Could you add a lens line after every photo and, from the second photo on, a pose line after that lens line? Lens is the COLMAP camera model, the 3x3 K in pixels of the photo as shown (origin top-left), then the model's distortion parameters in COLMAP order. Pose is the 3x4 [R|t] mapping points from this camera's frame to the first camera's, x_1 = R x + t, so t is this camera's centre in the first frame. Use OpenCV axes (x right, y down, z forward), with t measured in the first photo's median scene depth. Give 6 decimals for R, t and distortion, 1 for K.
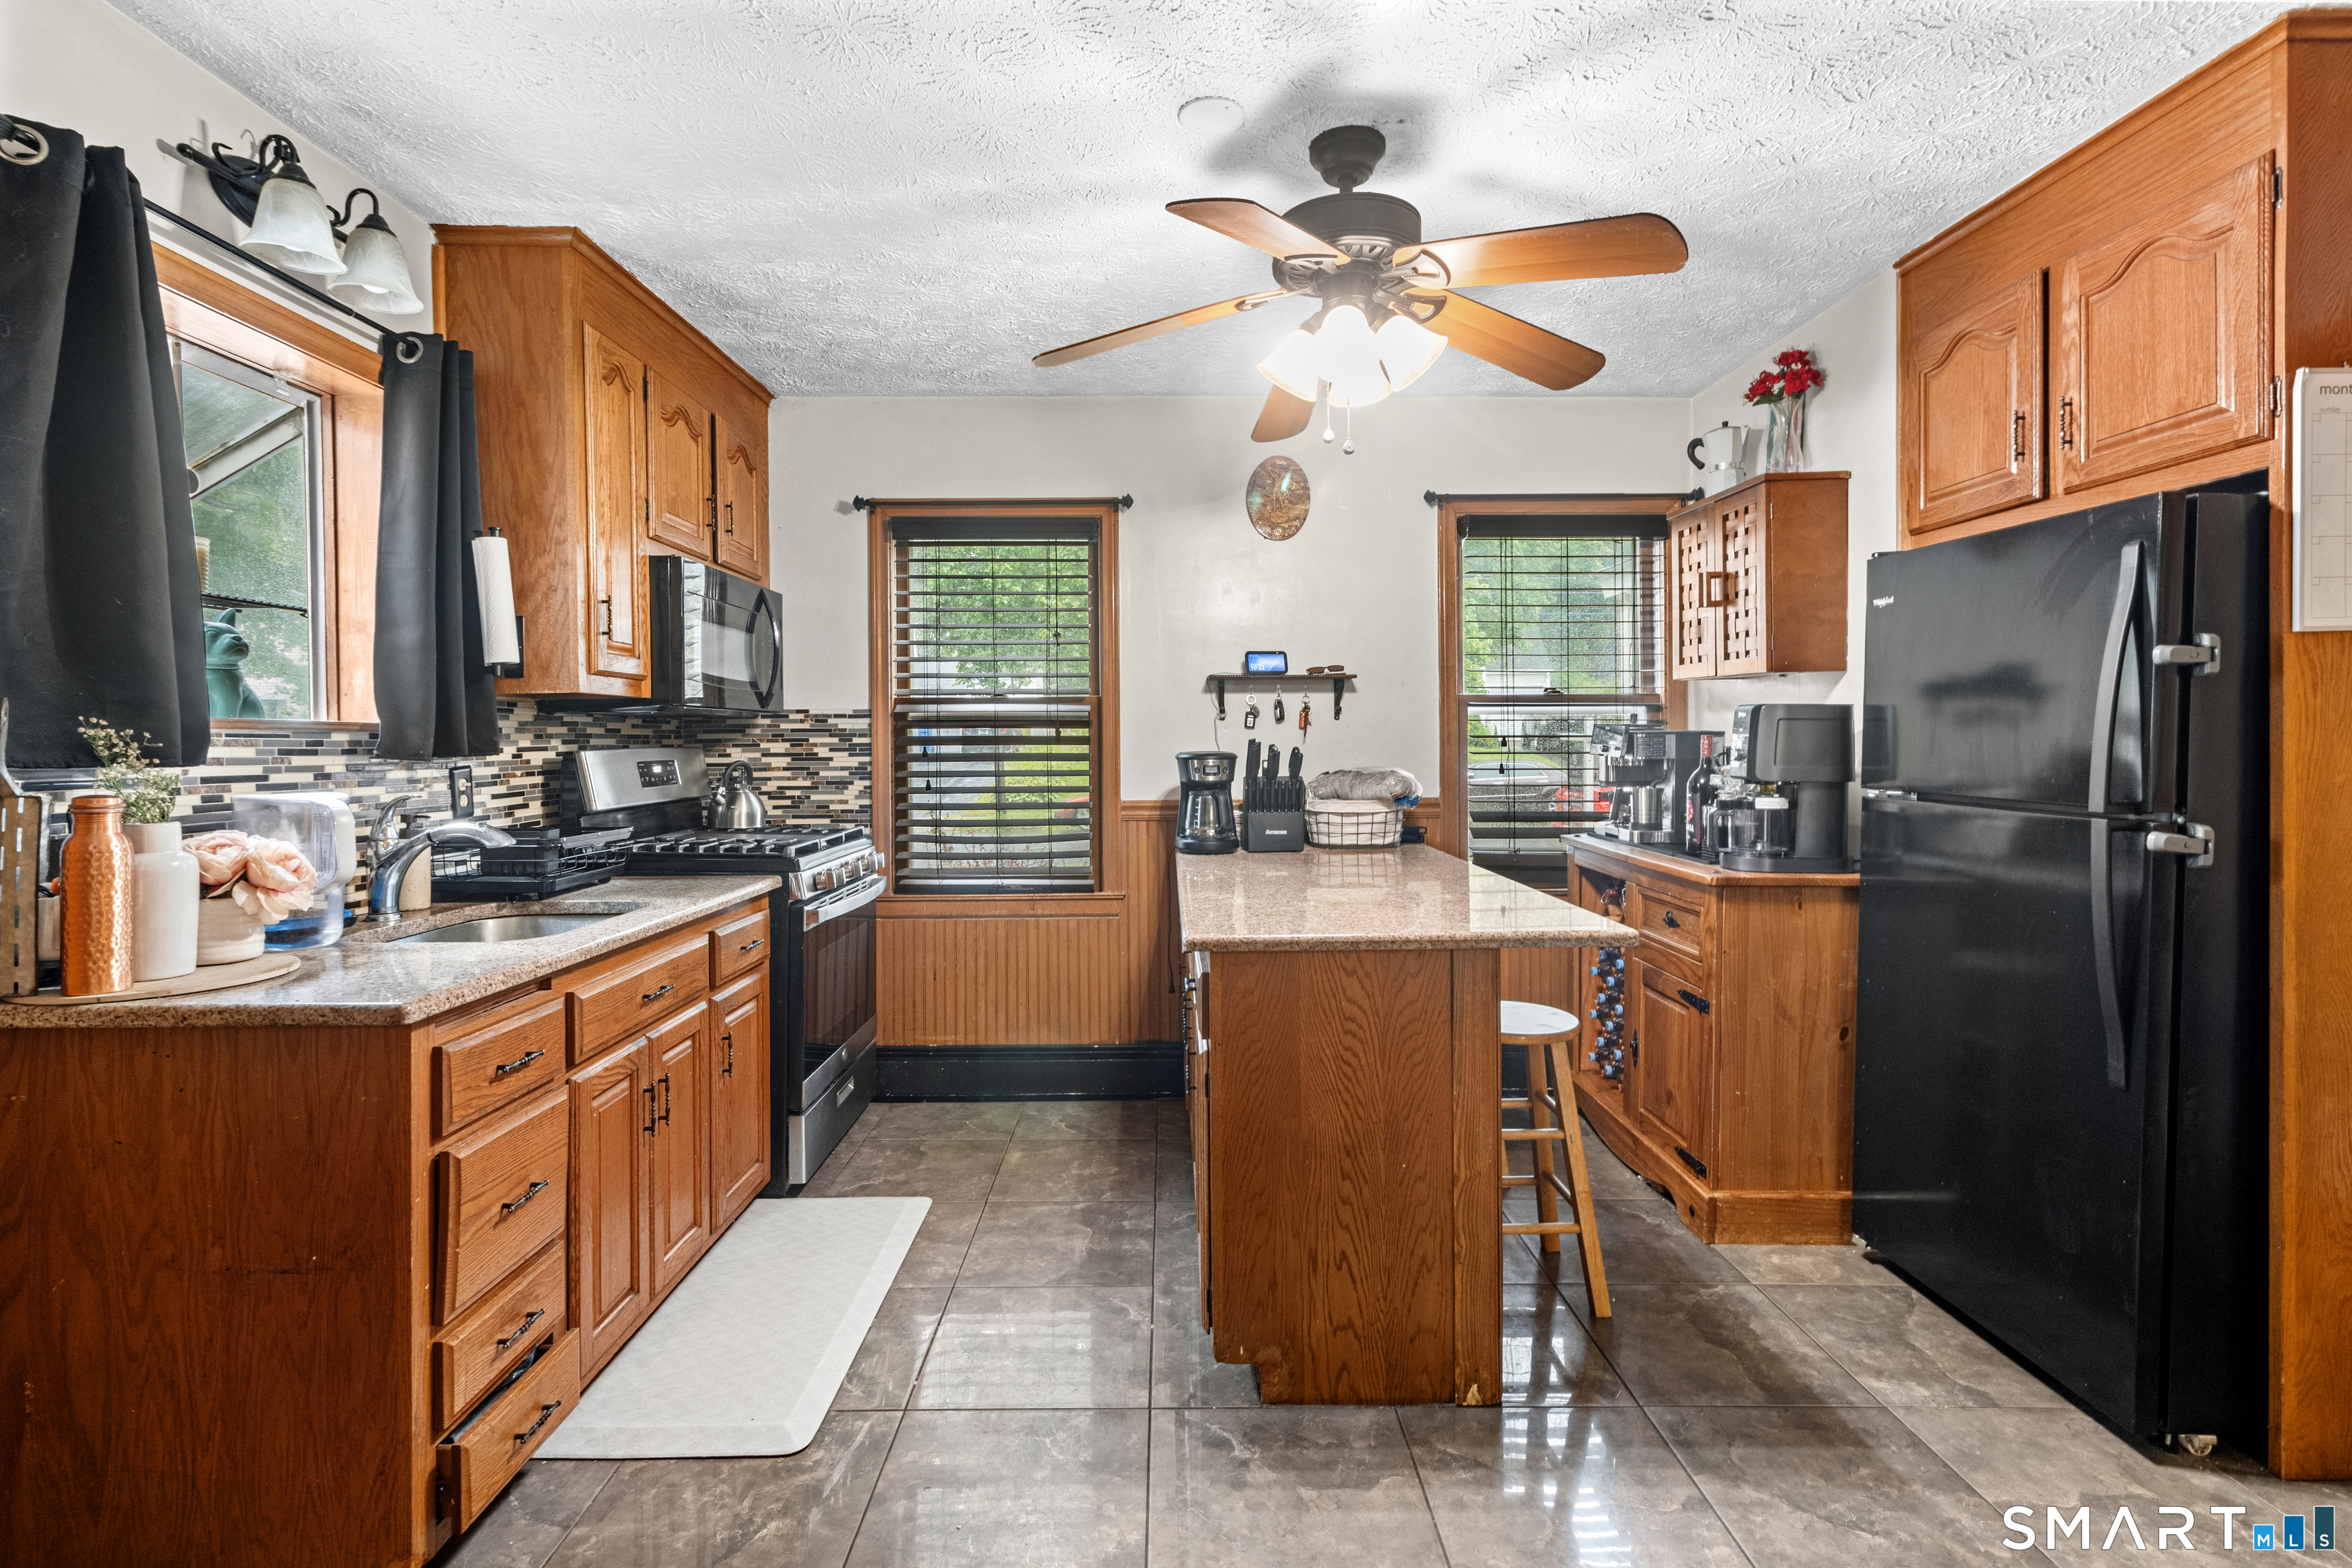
lens RADIAL K [[1091.5, 0, 1168.5], [0, 1091.5, 751.6], [0, 0, 1]] dist [0.000365, 0.000652]
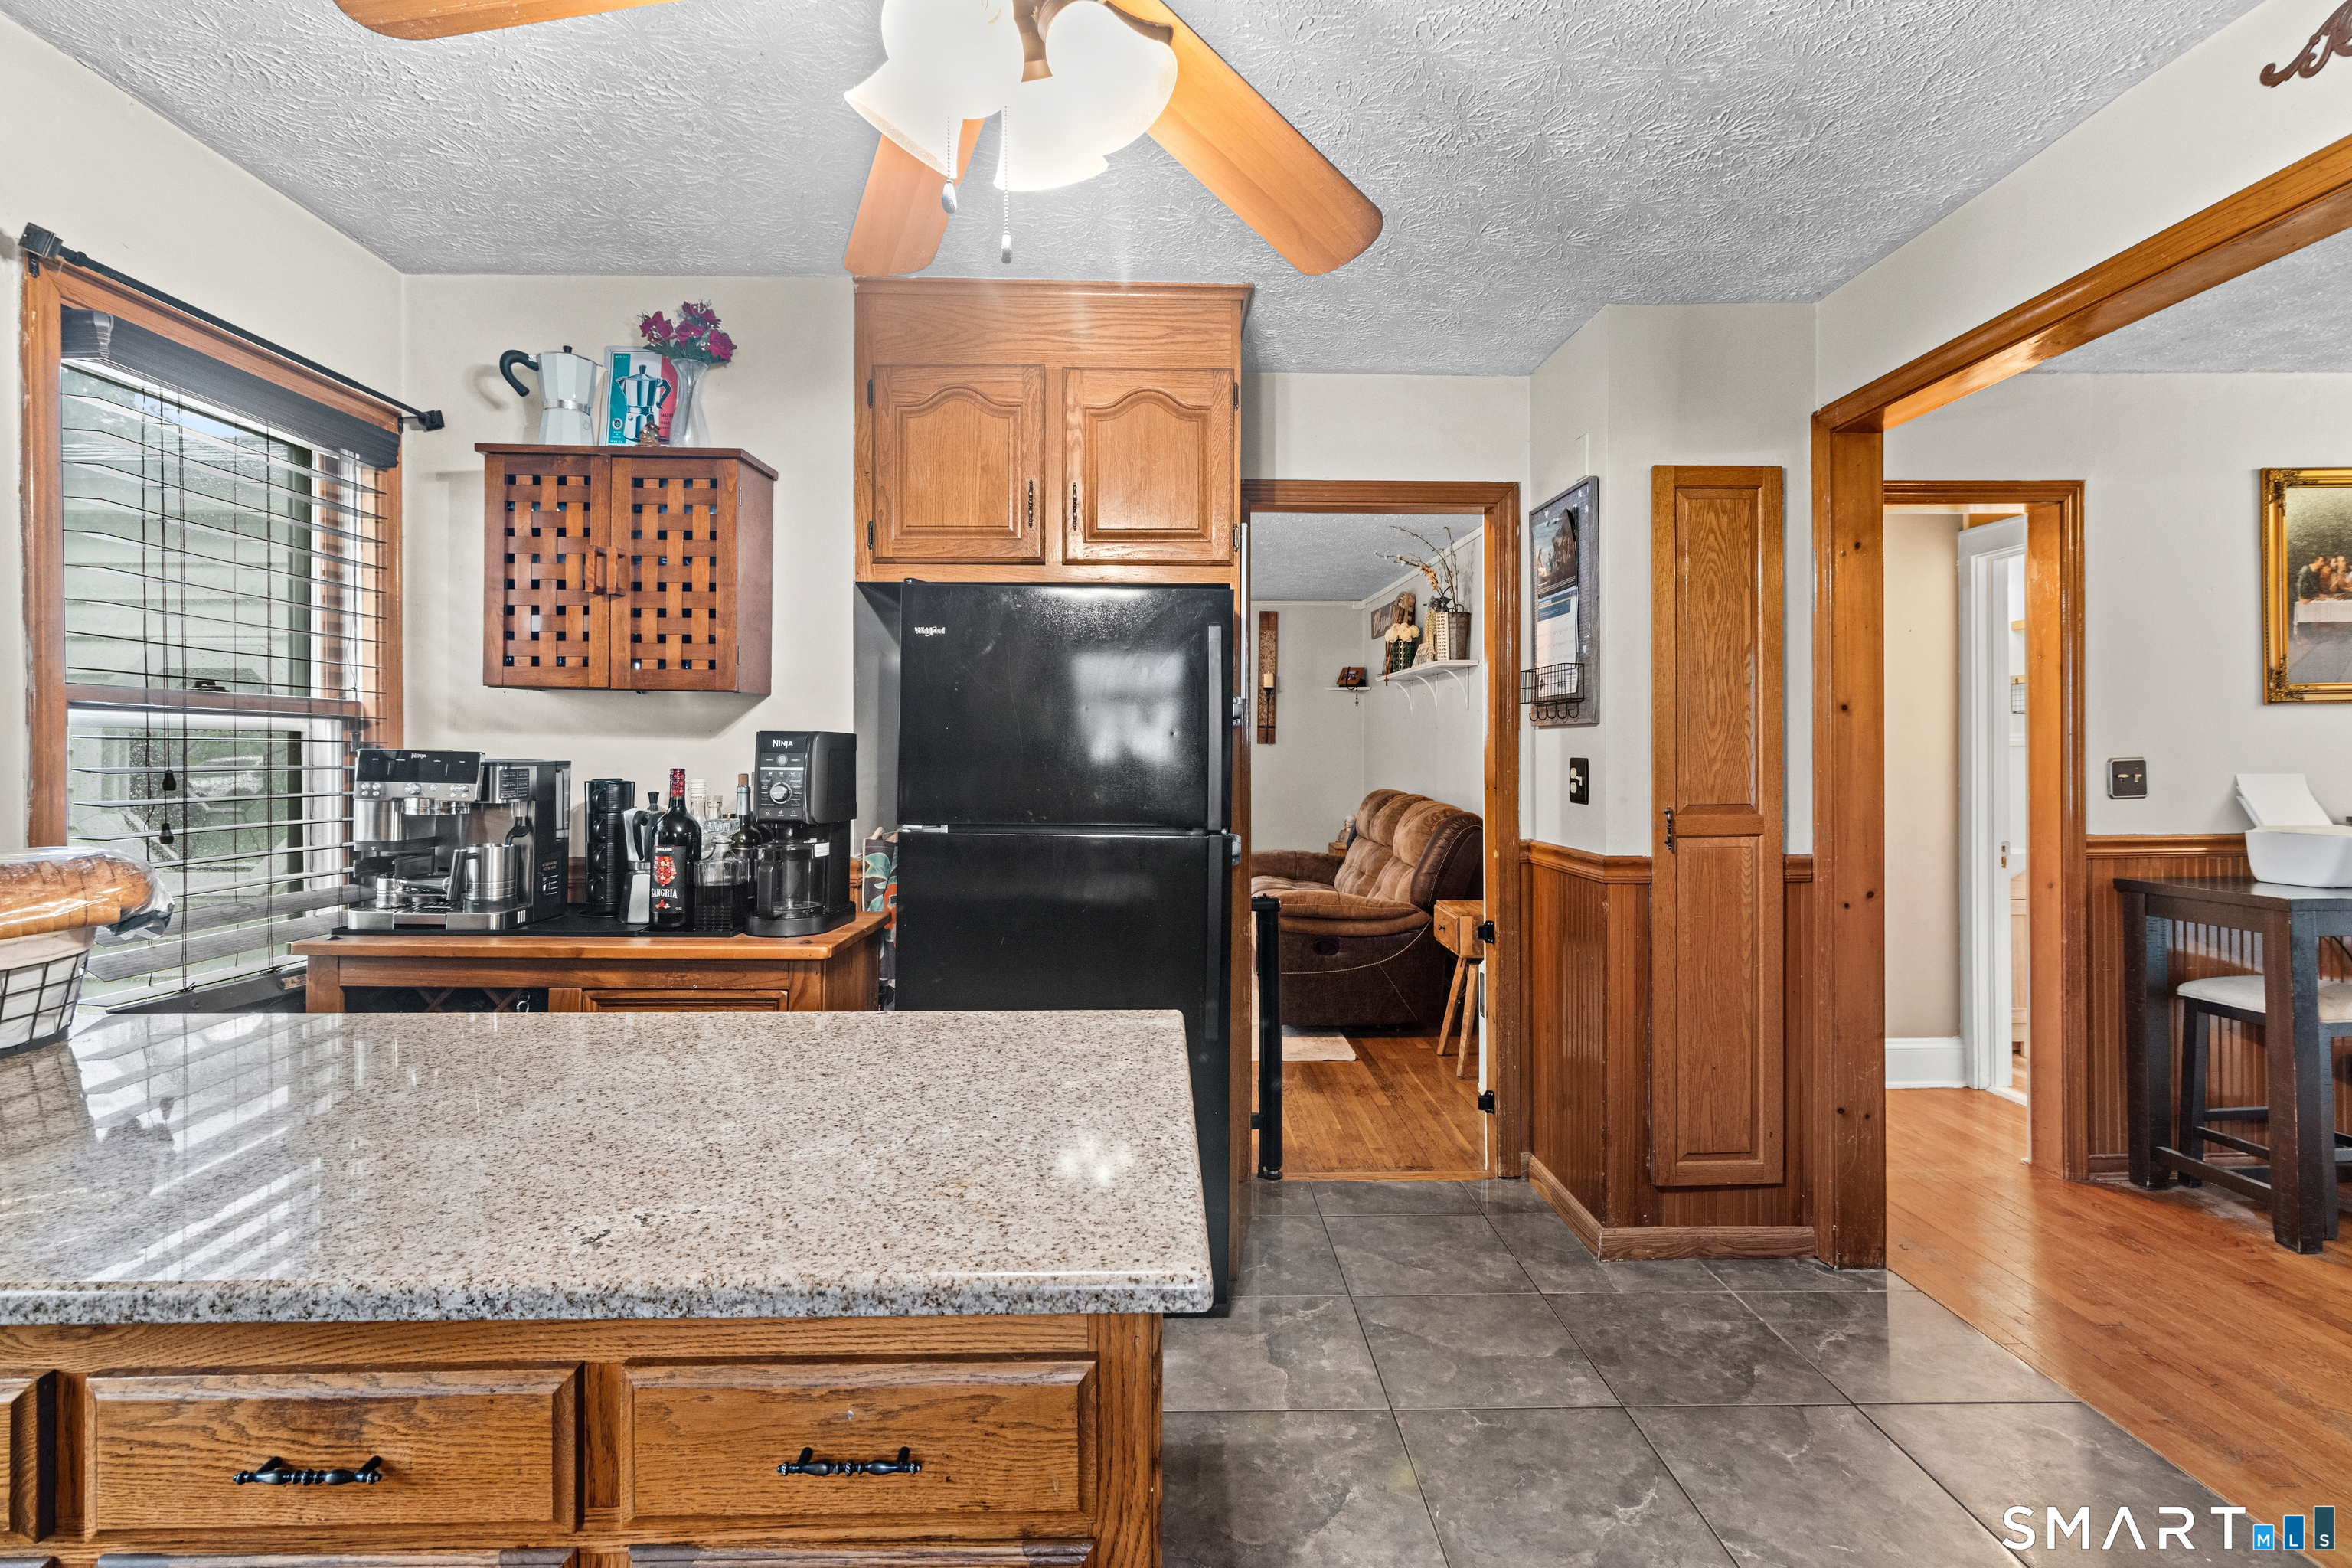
lens RADIAL K [[1091.5, 0, 1168.5], [0, 1091.5, 751.6], [0, 0, 1]] dist [0.000365, 0.000652]
pose [[-0.016541, 0.005863, 0.999846, -0.249875], [0.010619, 0.999927, -0.005687, -0.017573], [-0.999807, 0.010524, -0.016602, 0.631886]]
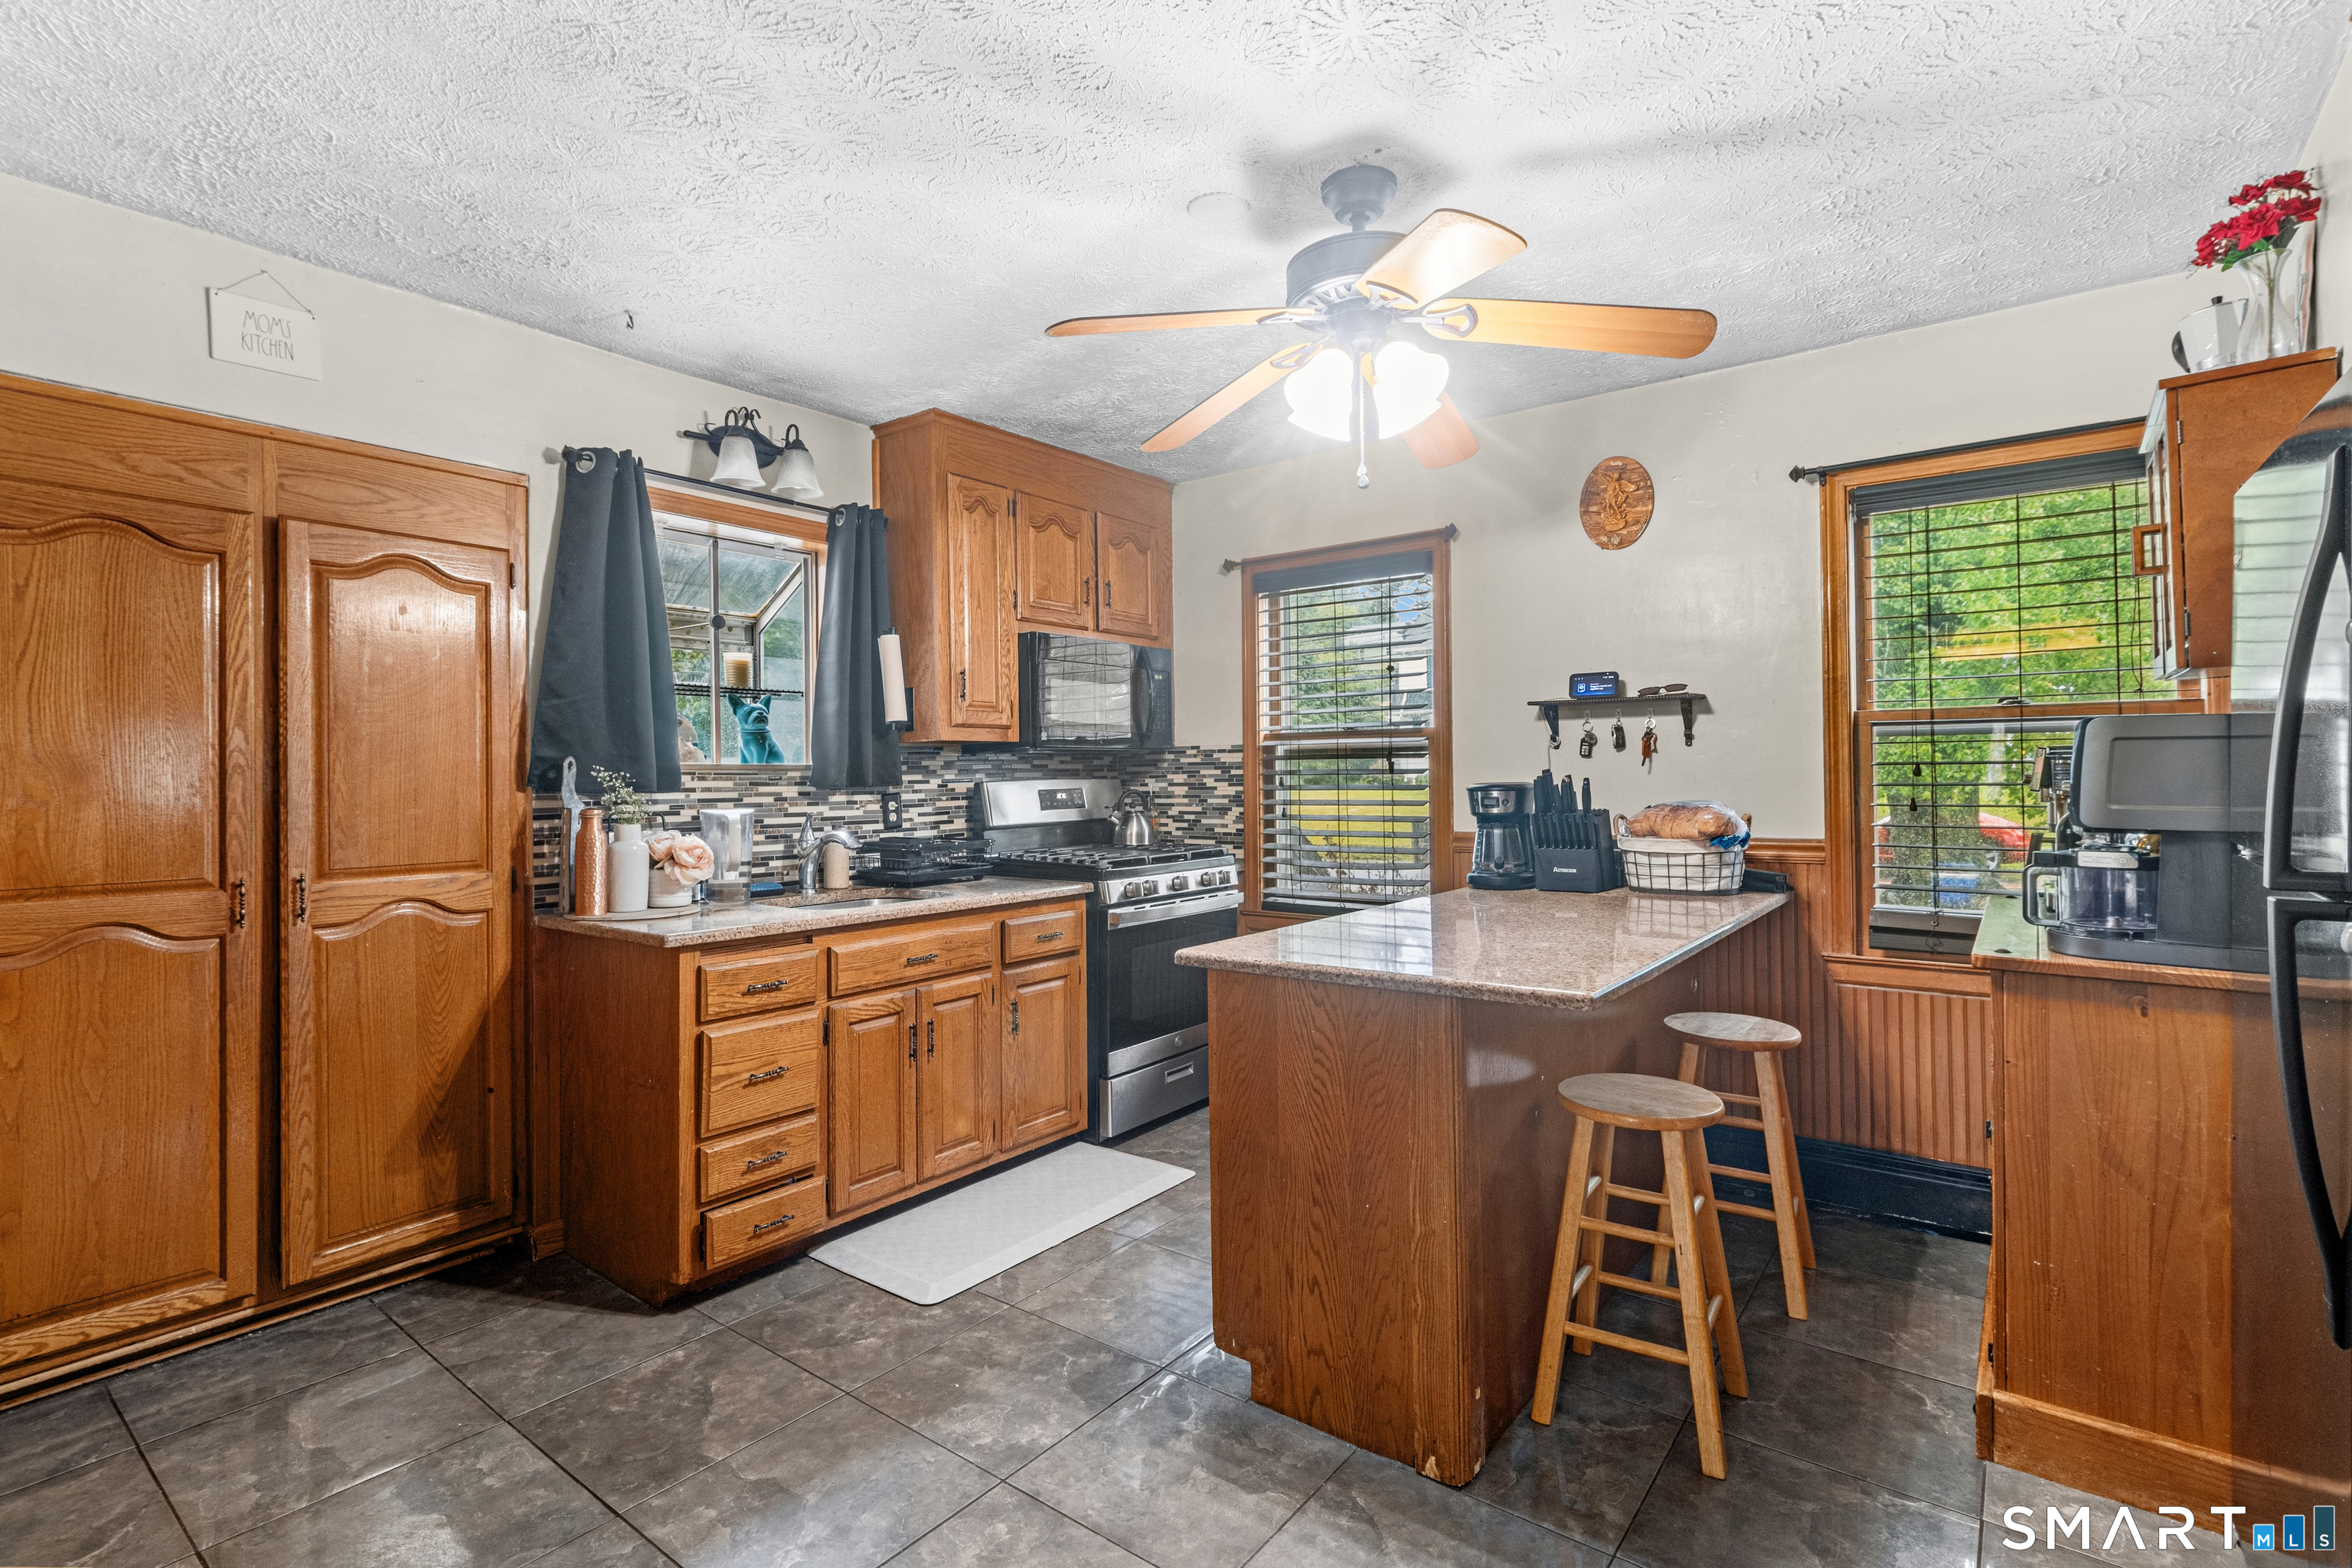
lens RADIAL K [[1099.5, 0, 1175.9], [0, 1099.5, 764.0], [0, 0, 1]] dist [0.003892, 0.000324]
pose [[0.787714, -0.008891, -0.615977, 0.440375], [0.001214, 0.999916, -0.012880, -0.004684], [0.616040, 0.009398, 0.787659, 0.067243]]
